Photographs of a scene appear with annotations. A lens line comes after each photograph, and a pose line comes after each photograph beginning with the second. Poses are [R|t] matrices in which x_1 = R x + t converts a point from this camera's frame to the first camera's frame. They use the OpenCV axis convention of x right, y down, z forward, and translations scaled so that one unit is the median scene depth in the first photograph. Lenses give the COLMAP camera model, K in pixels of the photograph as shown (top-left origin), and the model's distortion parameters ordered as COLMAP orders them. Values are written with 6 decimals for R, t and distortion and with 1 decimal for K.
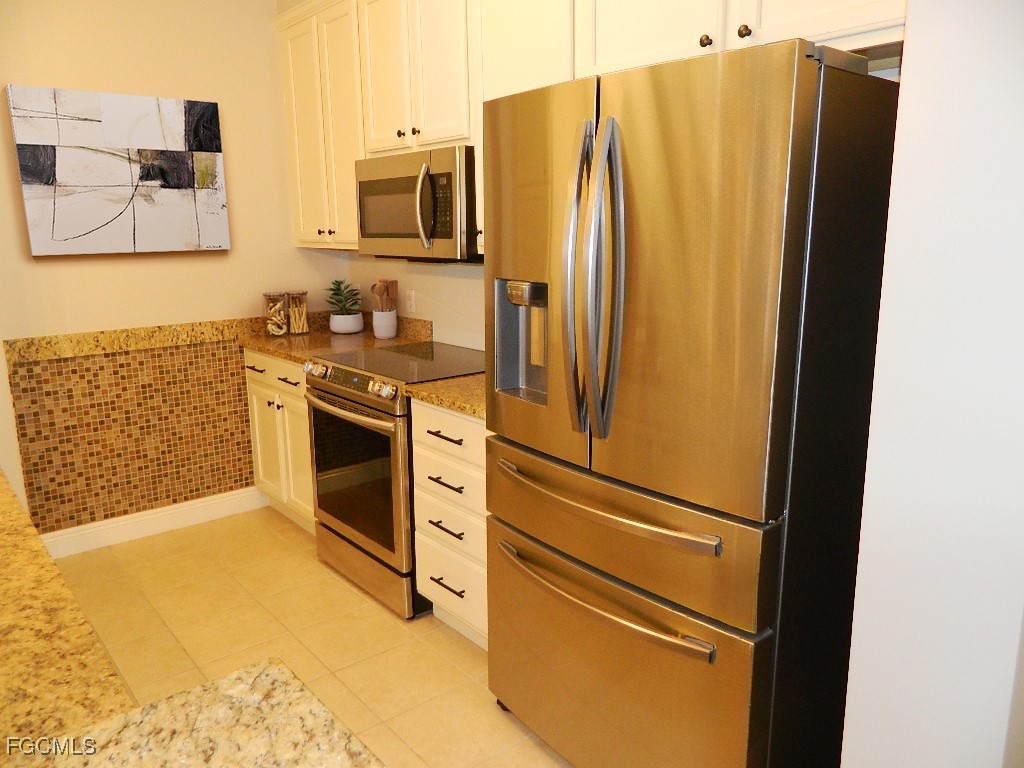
lens RADIAL K [[758.4, 0, 511.7], [0, 758.4, 383.0], [0, 0, 1]] dist [-0.005470, -0.001014]
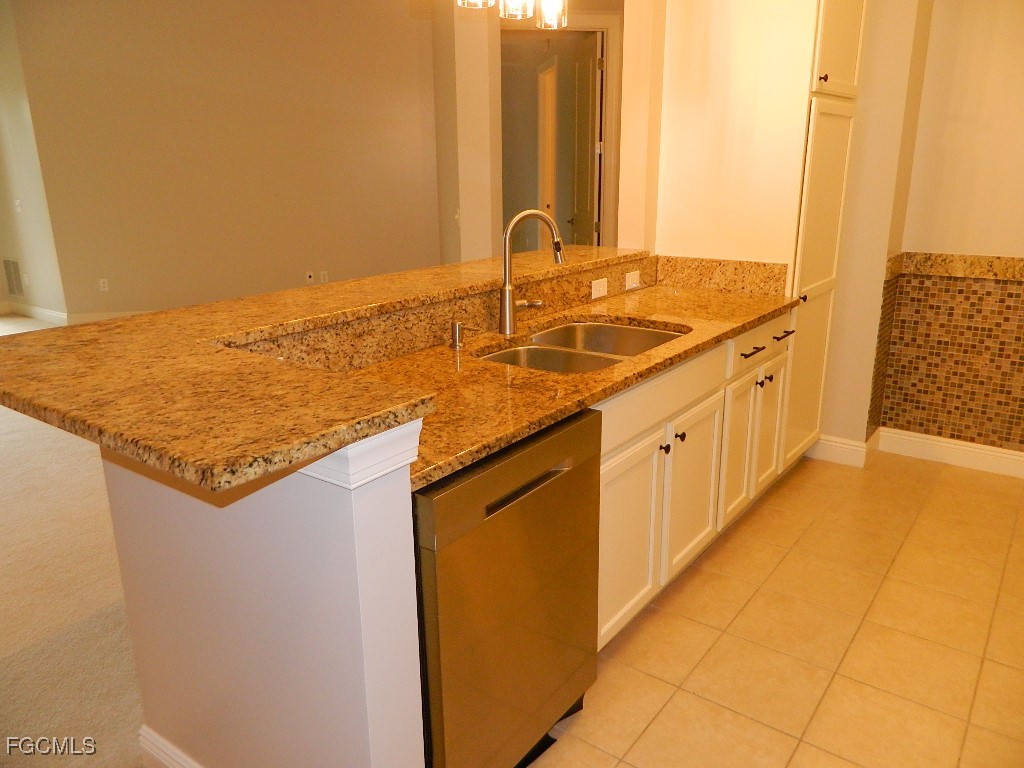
lens RADIAL K [[758.4, 0, 513.2], [0, 758.4, 385.4], [0, 0, 1]] dist [-0.005470, -0.001014]
pose [[0.237436, 0.283347, -0.929160, 0.274538], [-0.193232, 0.951175, 0.240683, -0.023388], [0.951990, 0.122397, 0.280595, 0.134903]]
